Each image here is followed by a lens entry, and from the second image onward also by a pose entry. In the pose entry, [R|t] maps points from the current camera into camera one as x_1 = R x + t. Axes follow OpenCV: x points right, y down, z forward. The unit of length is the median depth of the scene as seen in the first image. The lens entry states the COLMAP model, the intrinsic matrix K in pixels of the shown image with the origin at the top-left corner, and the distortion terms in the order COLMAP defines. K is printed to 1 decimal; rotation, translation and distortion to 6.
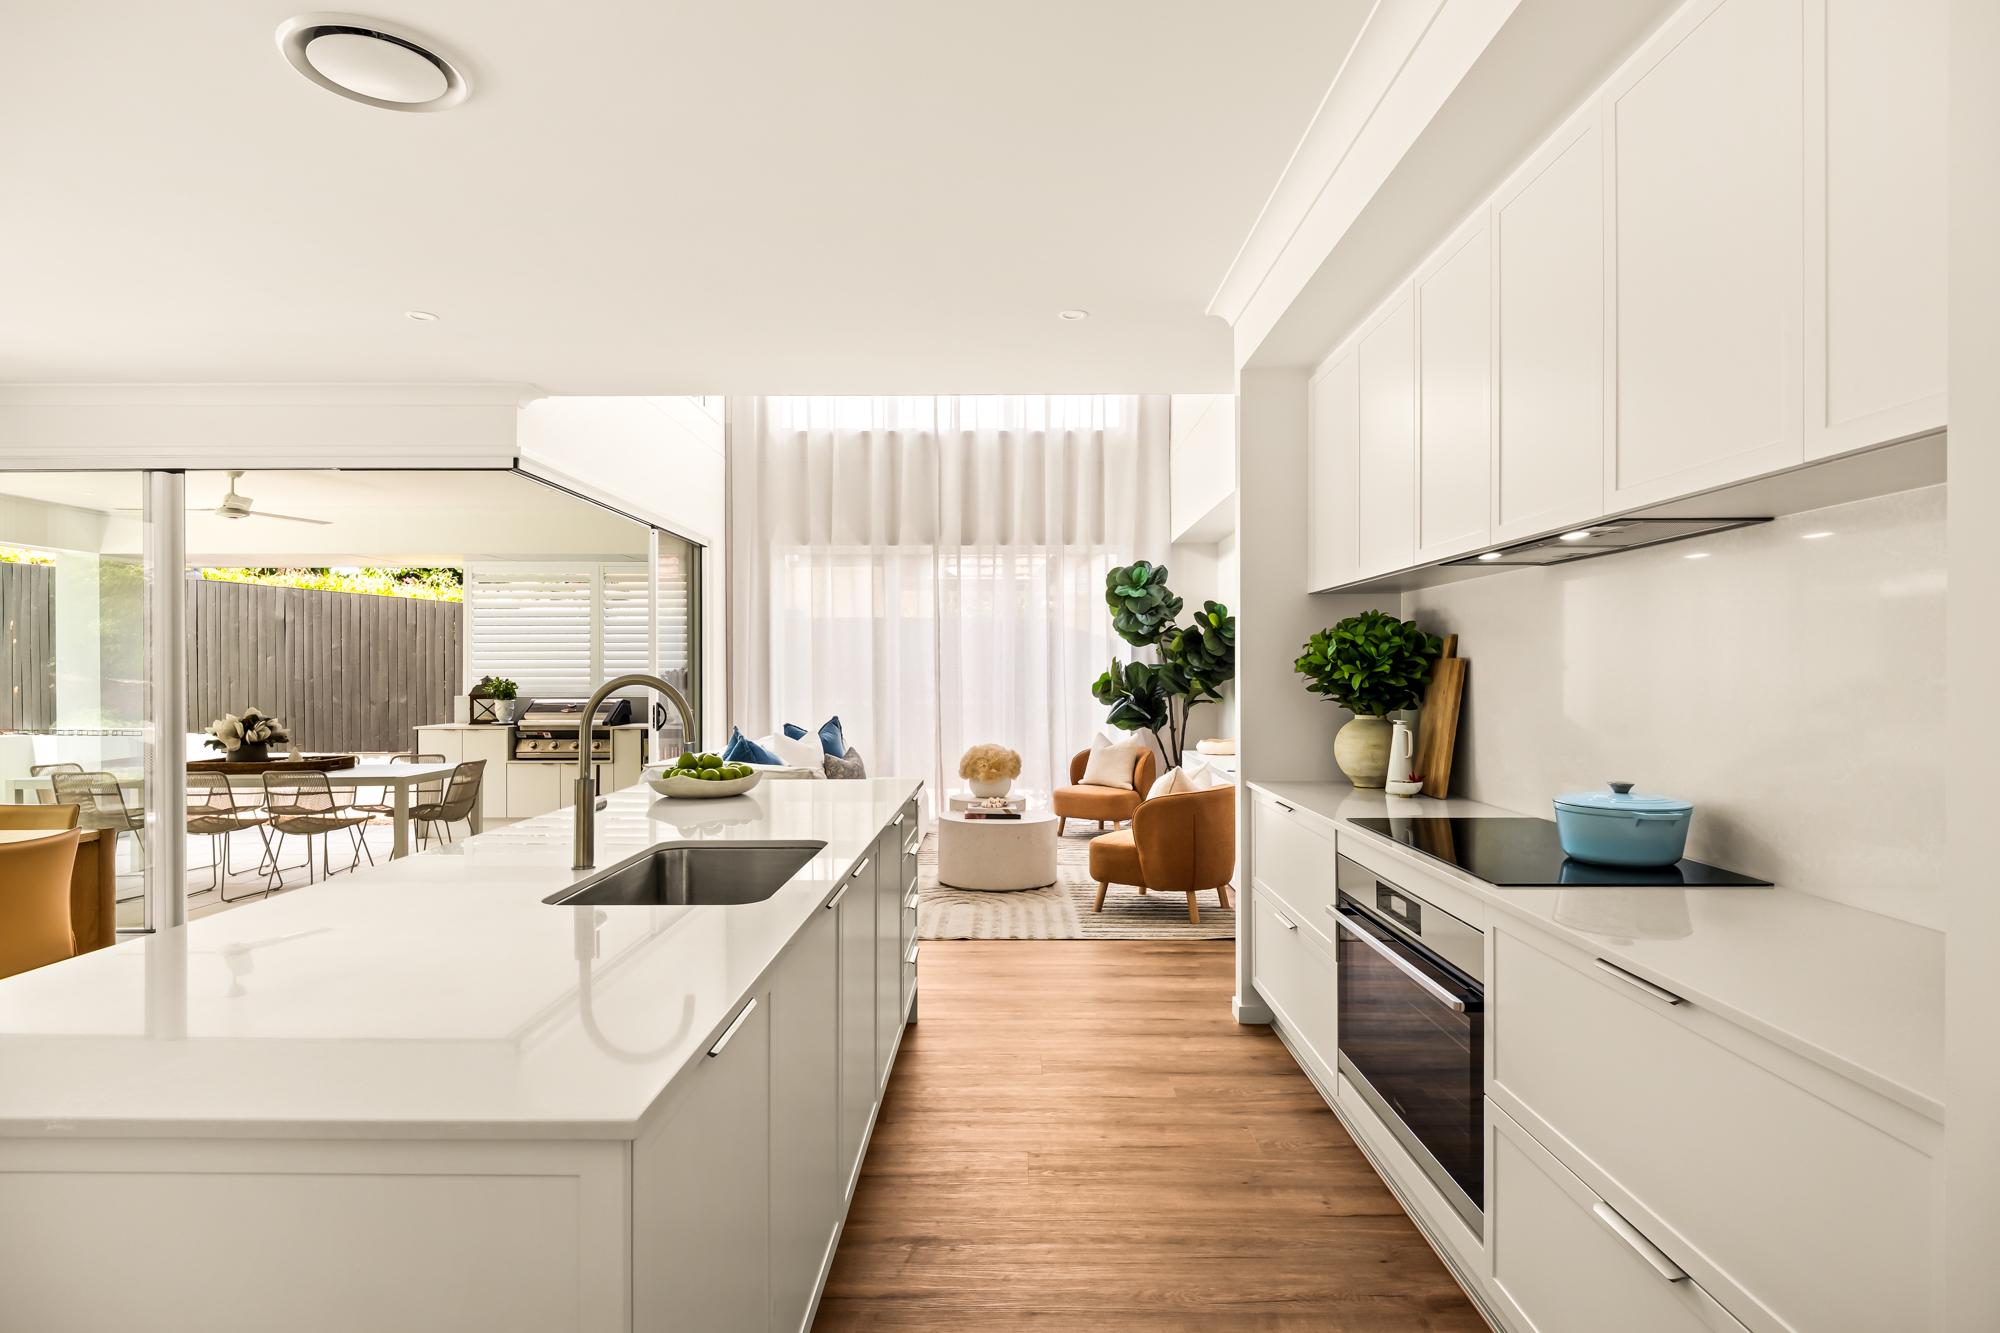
lens RADIAL K [[1051.6, 0, 1000.0], [0, 1051.6, 666.5], [0, 0, 1]] dist [-0.000026, -0.000616]
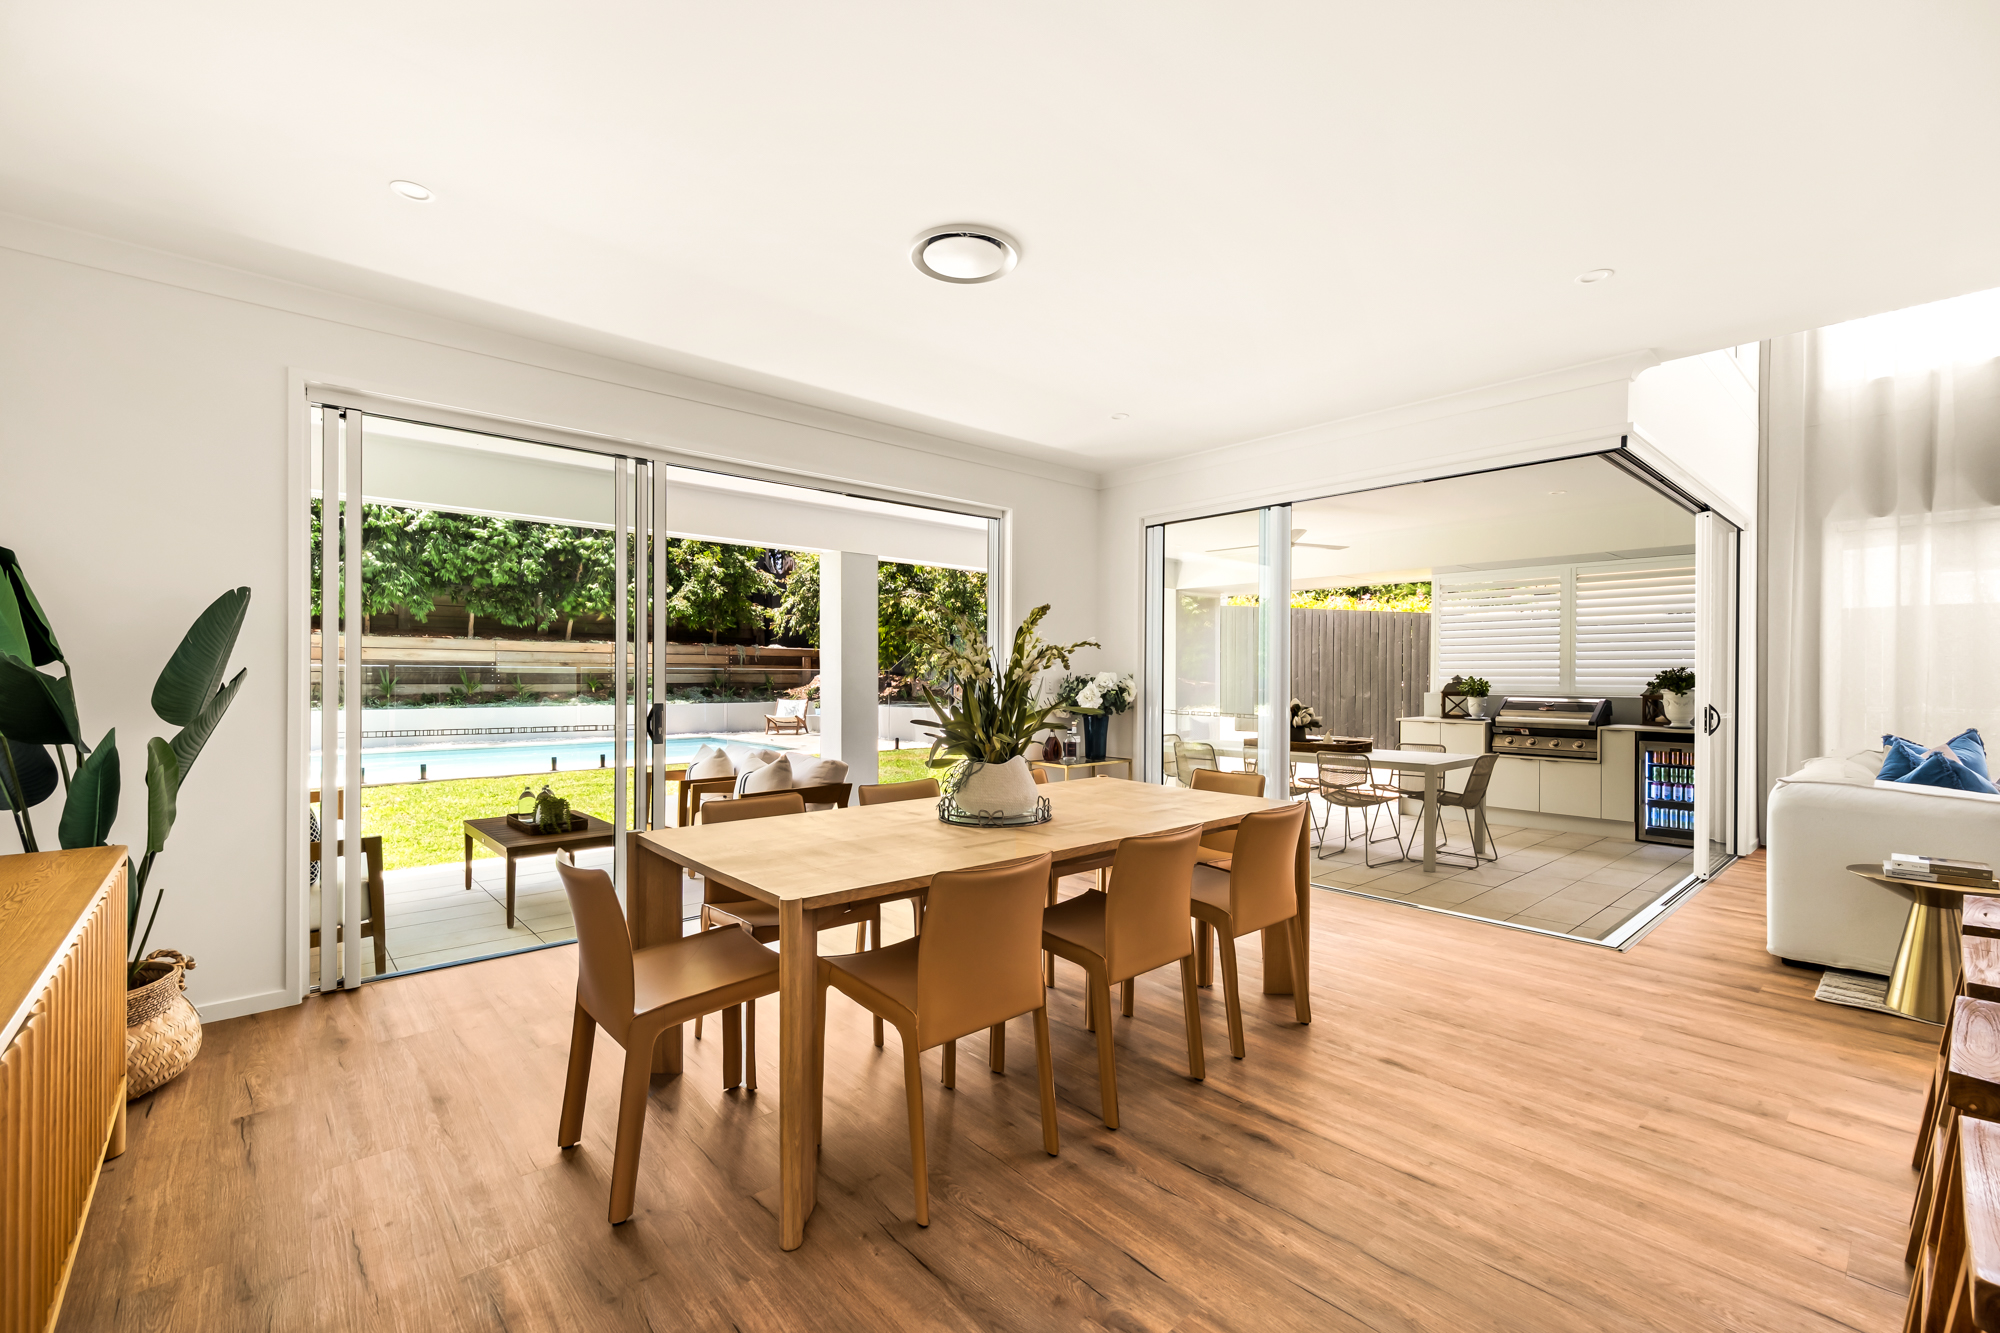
lens RADIAL K [[840.6, 0, 1008.0], [0, 840.6, 678.0], [0, 0, 1]] dist [-0.000350, -0.000030]
pose [[0.670484, 0.006673, -0.741894, -0.155615], [-0.000503, 0.999963, 0.008540, 0.004805], [0.741923, -0.005353, 0.670463, 0.057046]]
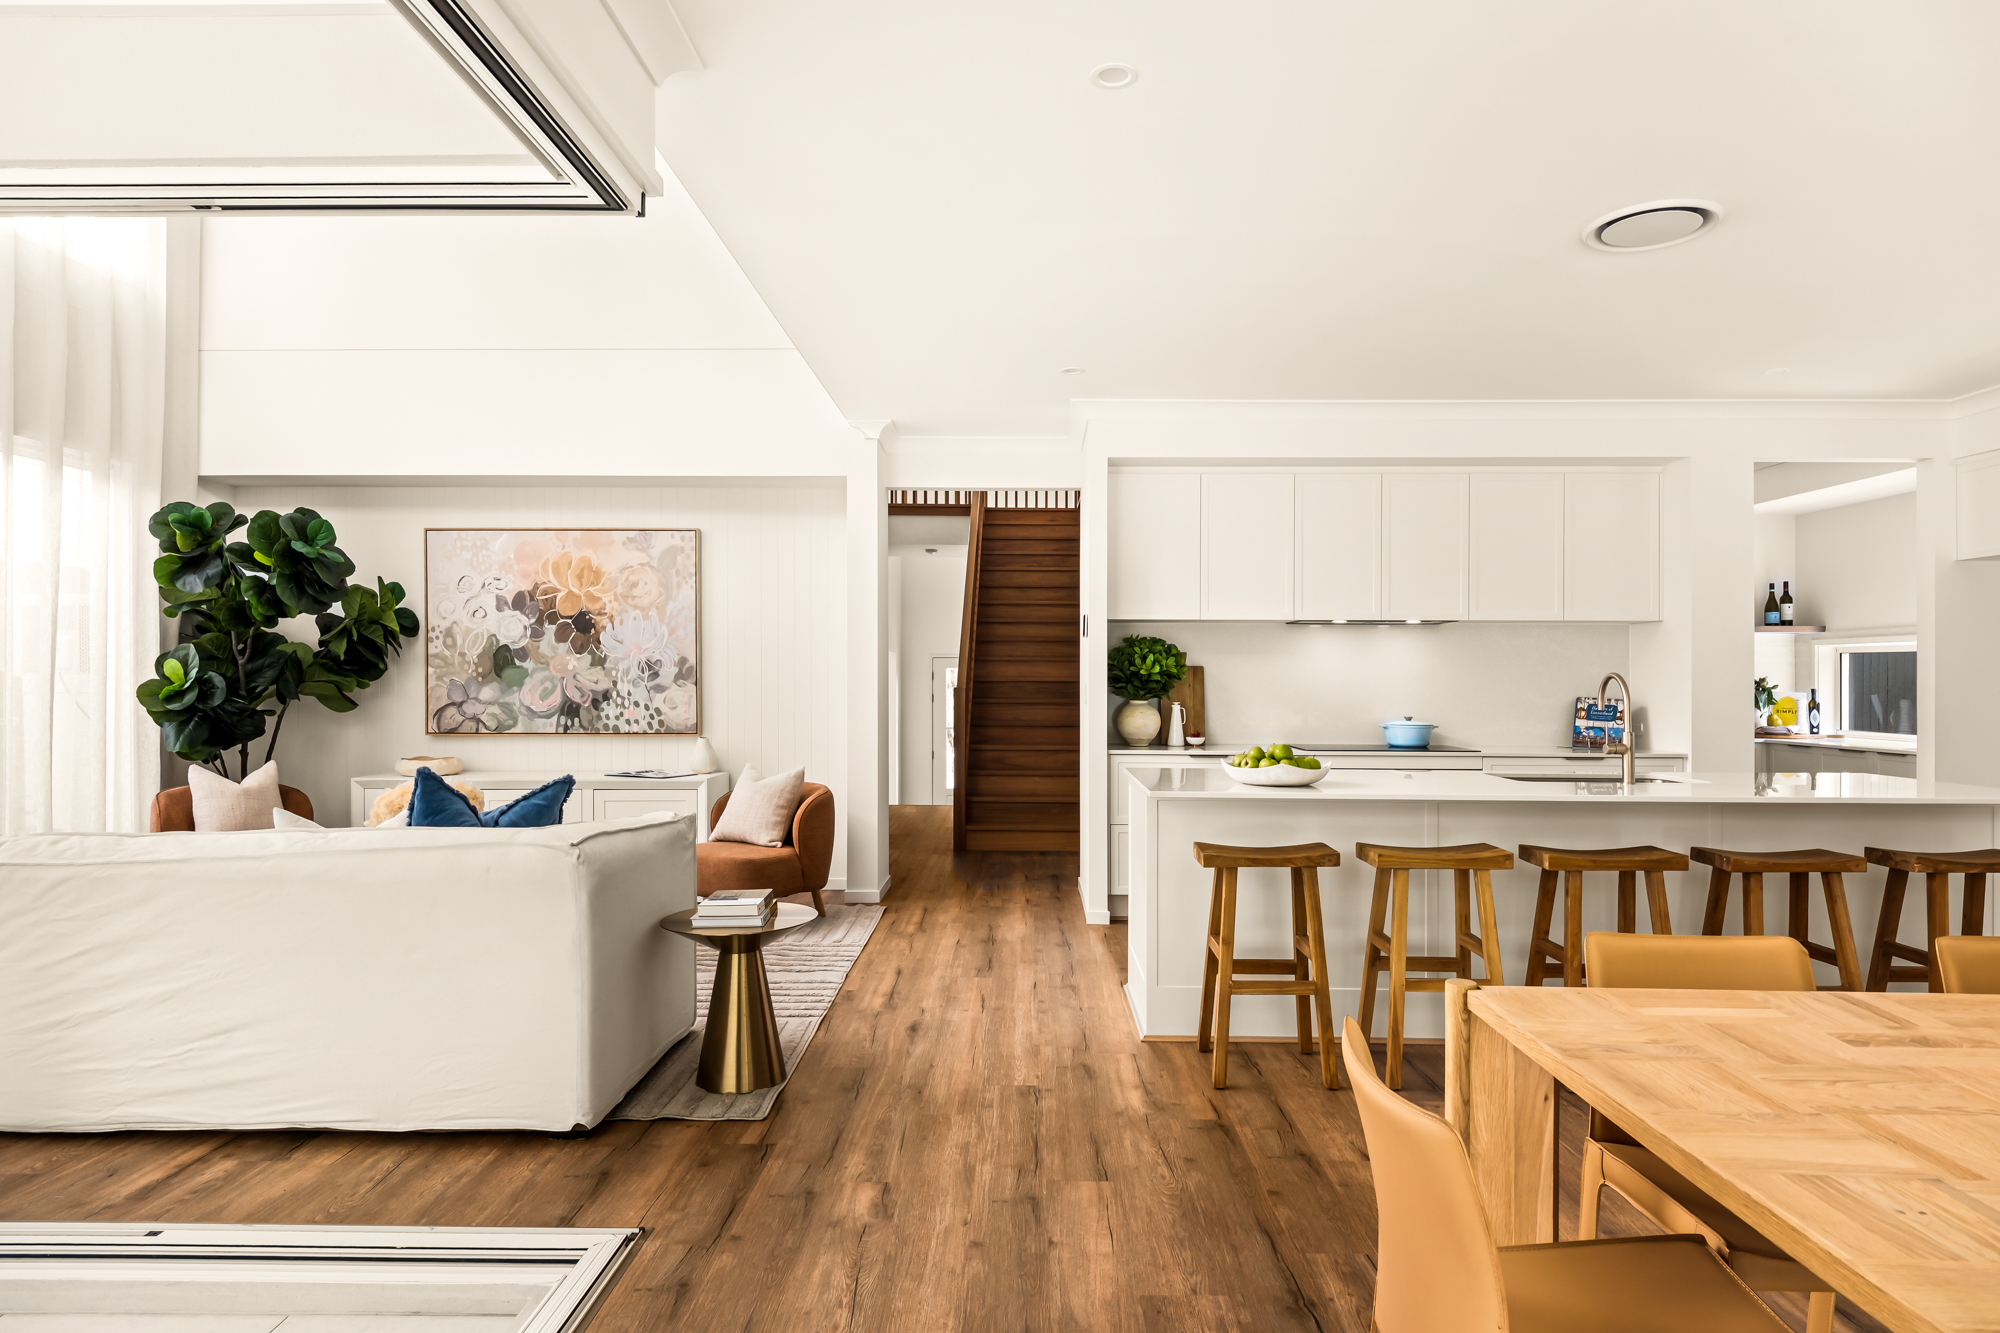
lens RADIAL K [[1144.4, 0, 1000.0], [0, 1144.4, 666.5], [0, 0, 1]] dist [-0.000885, -0.000313]
pose [[0.014934, 0.005698, 0.999872, -0.564148], [-0.010135, 0.999933, -0.005547, 0.003516], [-0.999837, -0.010051, 0.014991, 0.490291]]
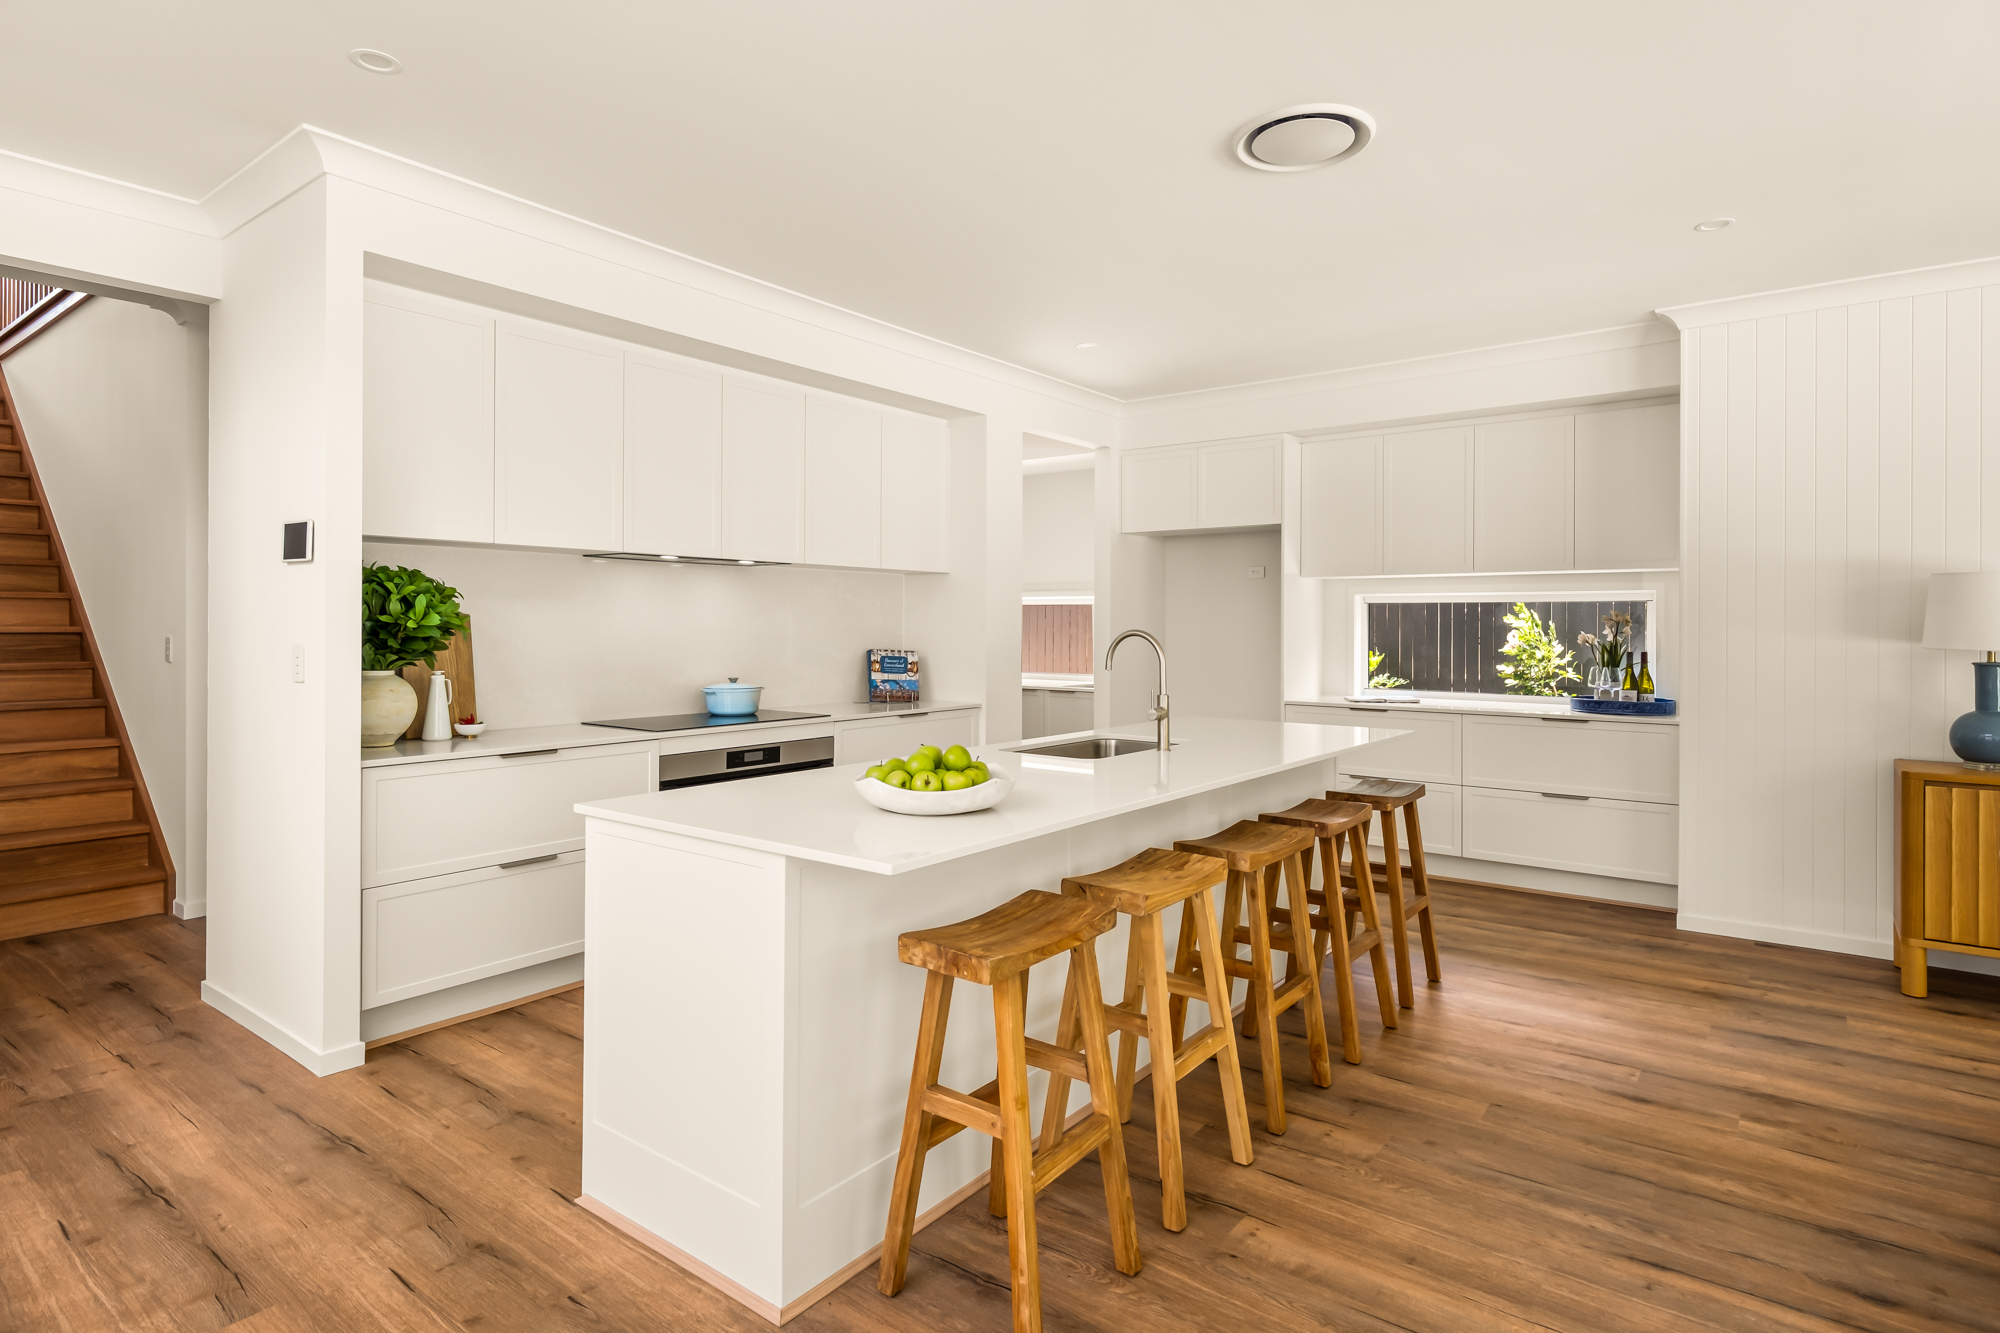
lens RADIAL K [[1052.2, 0, 999.4], [0, 1052.2, 619.4], [0, 0, 1]] dist [0.003004, 0.000332]
pose [[-0.794407, -0.003413, 0.607377, -0.280446], [-0.008825, 0.999944, -0.005924, 0.000613], [-0.607322, -0.010066, -0.794392, 0.587774]]
